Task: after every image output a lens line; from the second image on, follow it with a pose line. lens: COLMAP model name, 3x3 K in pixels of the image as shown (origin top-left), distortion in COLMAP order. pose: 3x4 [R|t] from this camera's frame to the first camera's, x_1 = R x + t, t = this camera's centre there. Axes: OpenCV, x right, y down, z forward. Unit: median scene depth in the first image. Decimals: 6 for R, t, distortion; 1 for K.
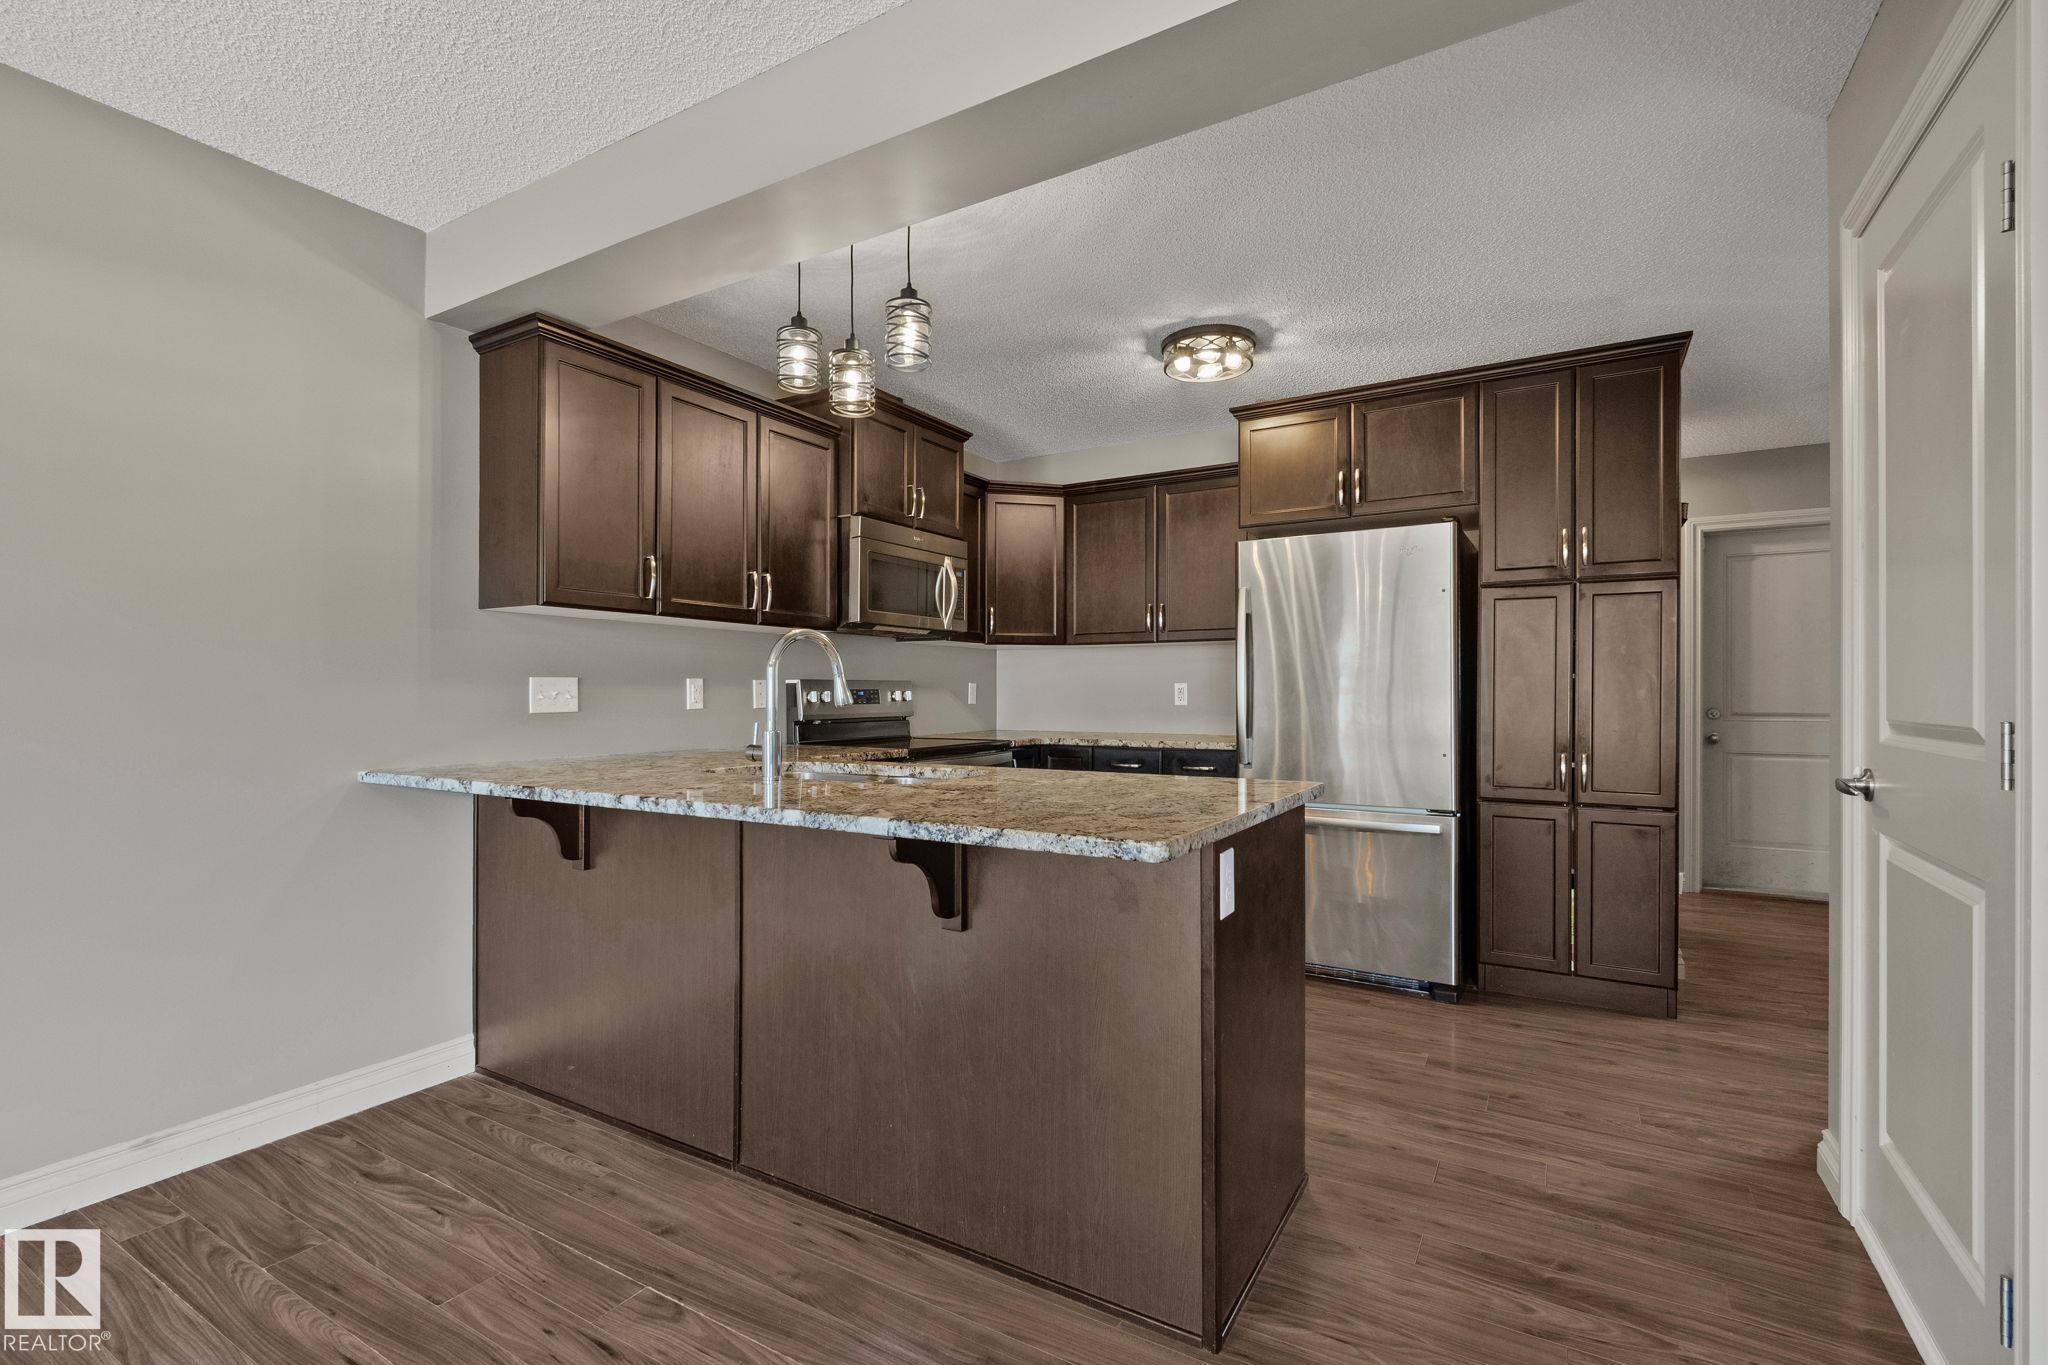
lens RADIAL K [[922.3, 0, 1029.5], [0, 922.3, 688.2], [0, 0, 1]] dist [0.002924, -0.000087]
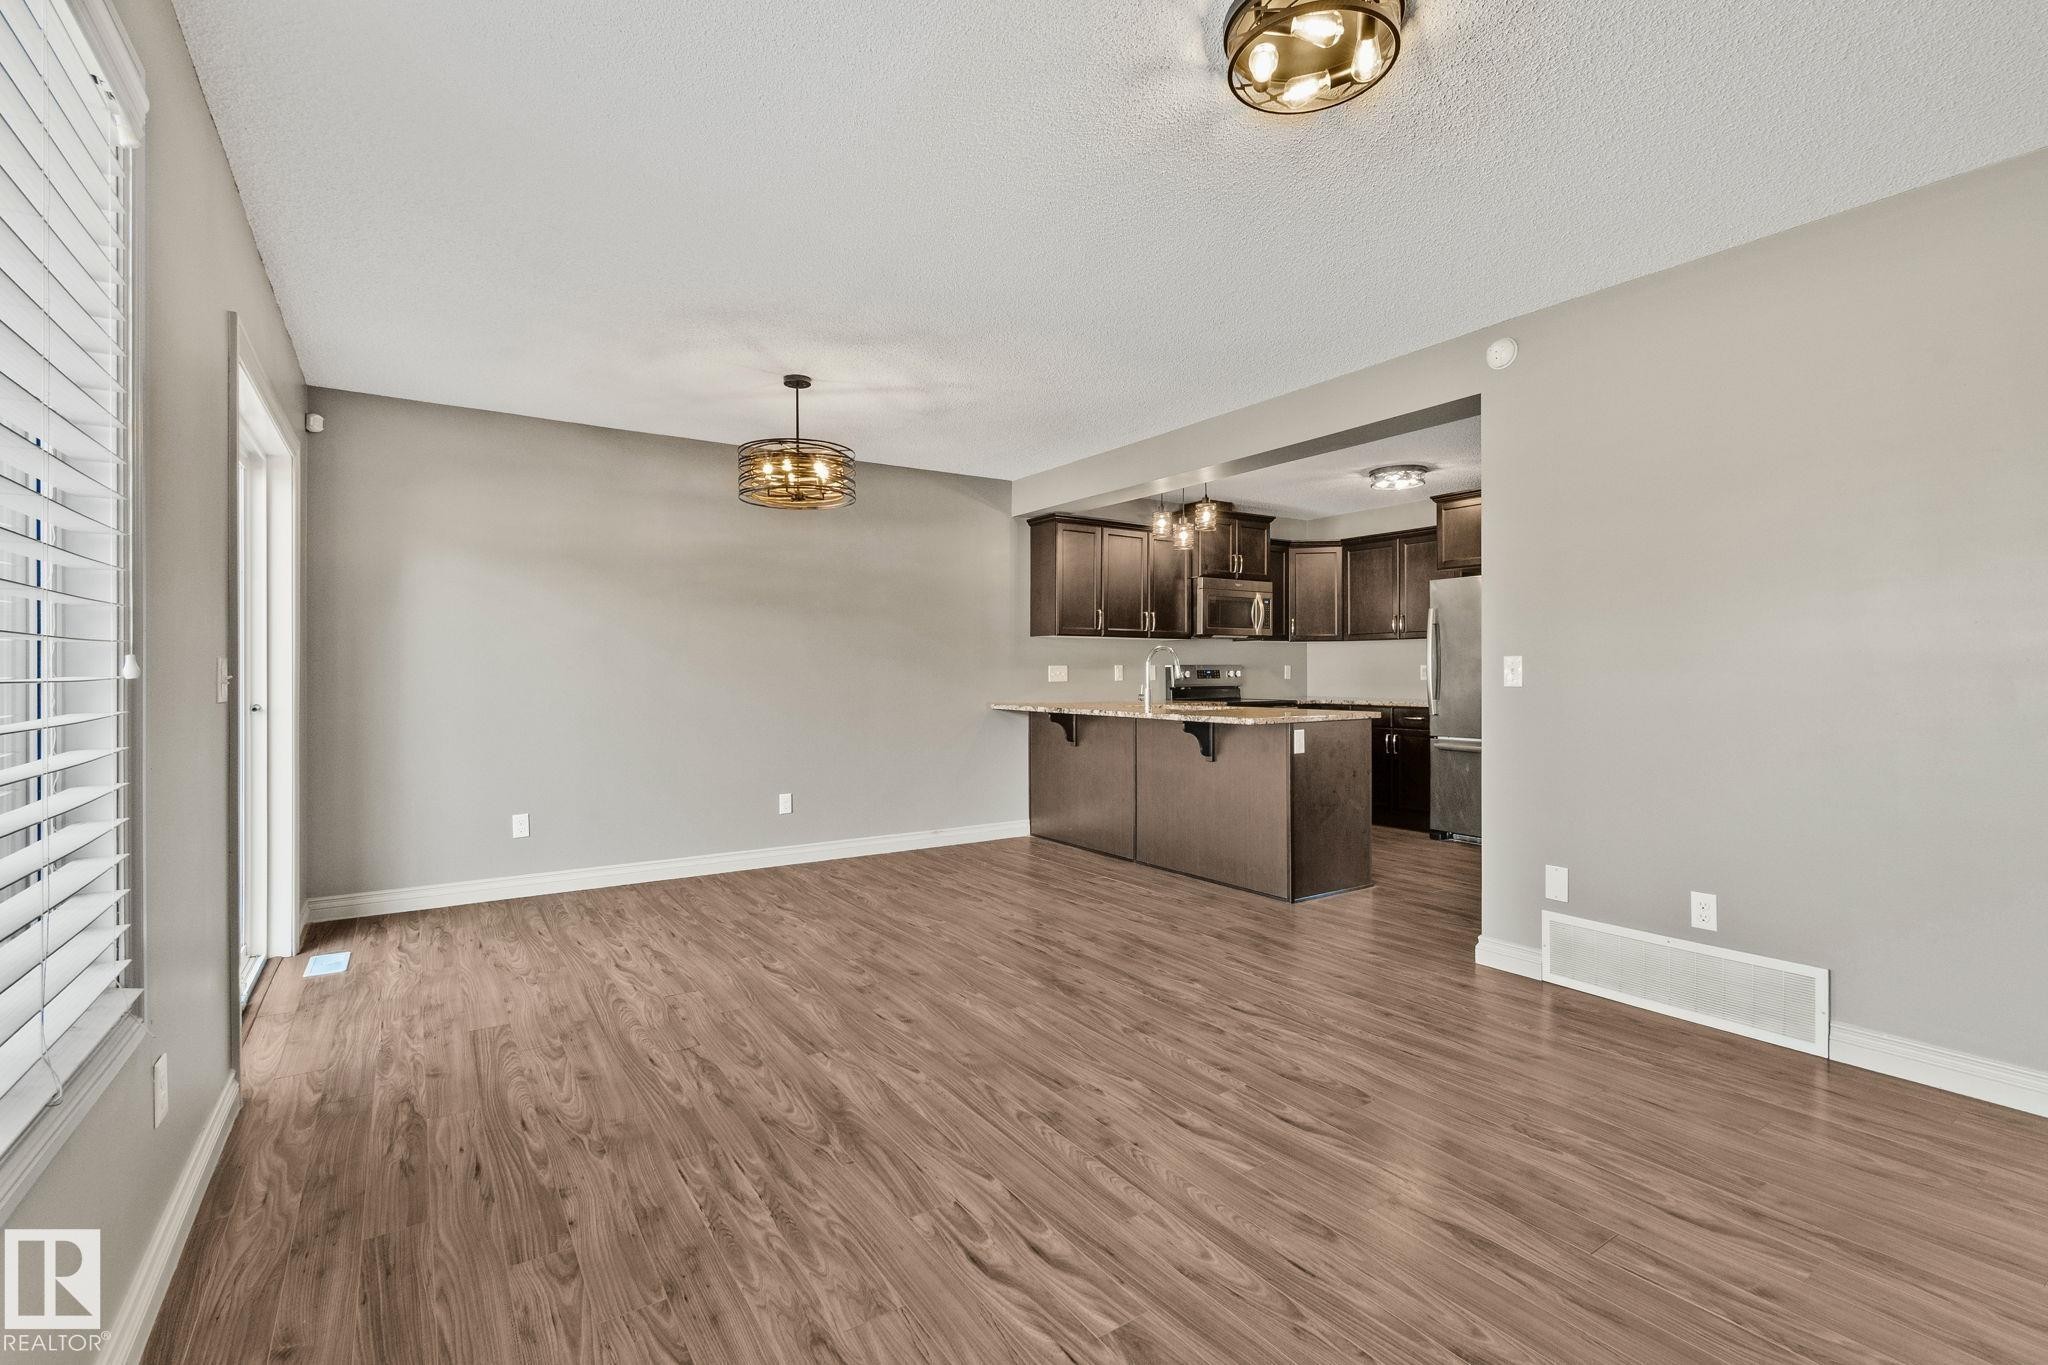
lens RADIAL K [[922.3, 0, 1029.5], [0, 922.3, 688.2], [0, 0, 1]] dist [0.002924, -0.000087]
pose [[0.902257, 0.006310, -0.431153, 0.302632], [0.003801, 0.999738, 0.022585, -0.006136], [0.431182, -0.022016, 0.901996, -0.826083]]
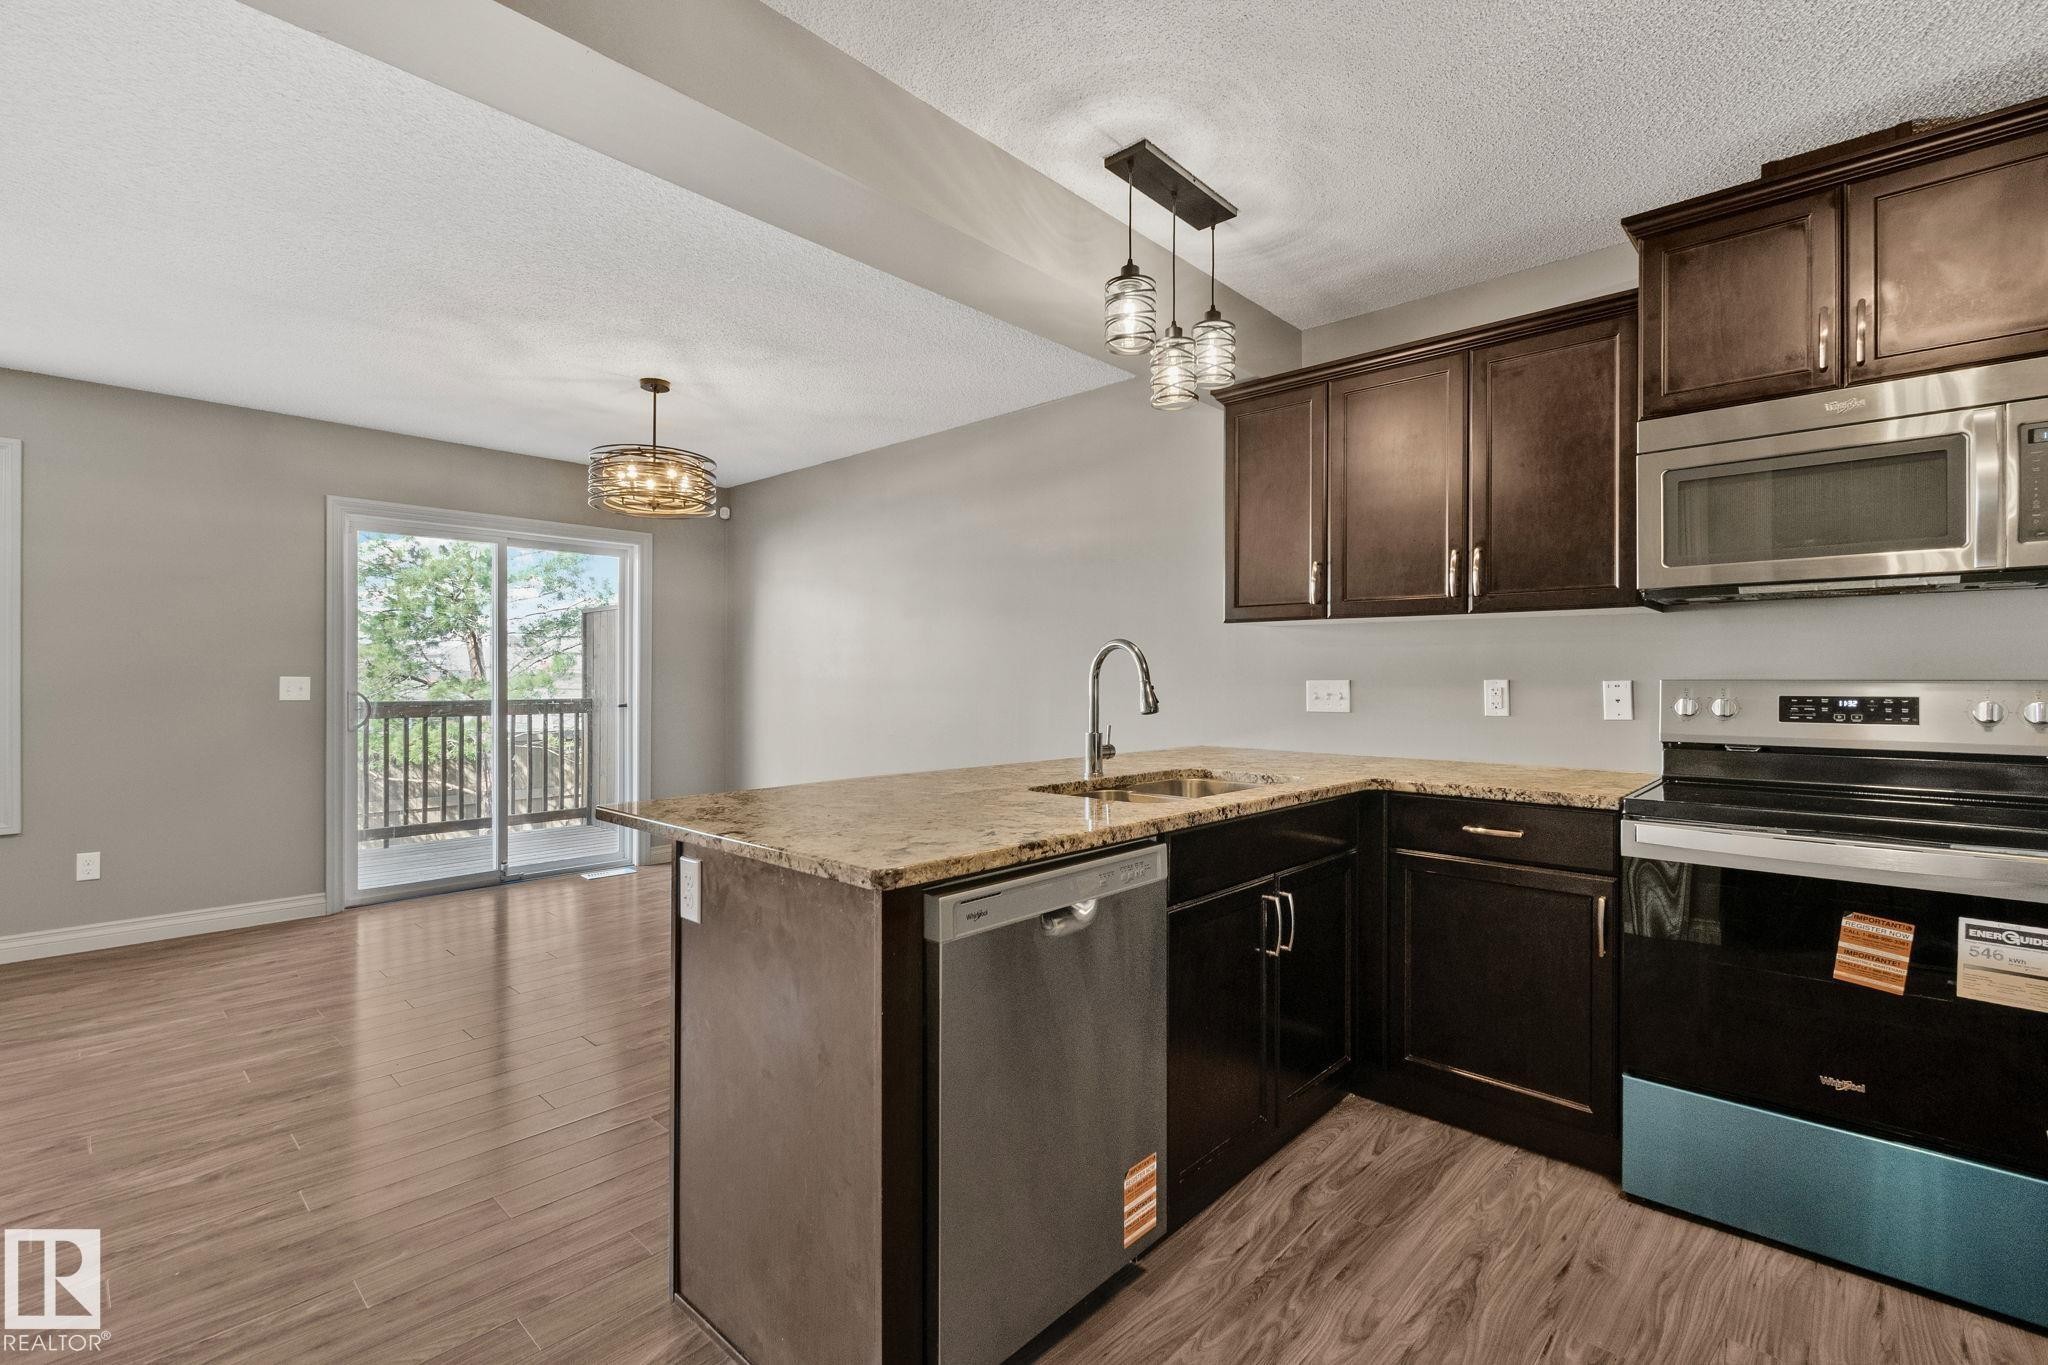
lens RADIAL K [[911.3, 0, 1024.0], [0, 911.3, 682.5], [0, 0, 1]] dist [-0.001007, -0.000482]
pose [[-0.211373, 0.006054, -0.977387, 0.515119], [0.001976, 0.999981, 0.005767, -0.013044], [0.977403, -0.000712, -0.211381, 0.717748]]
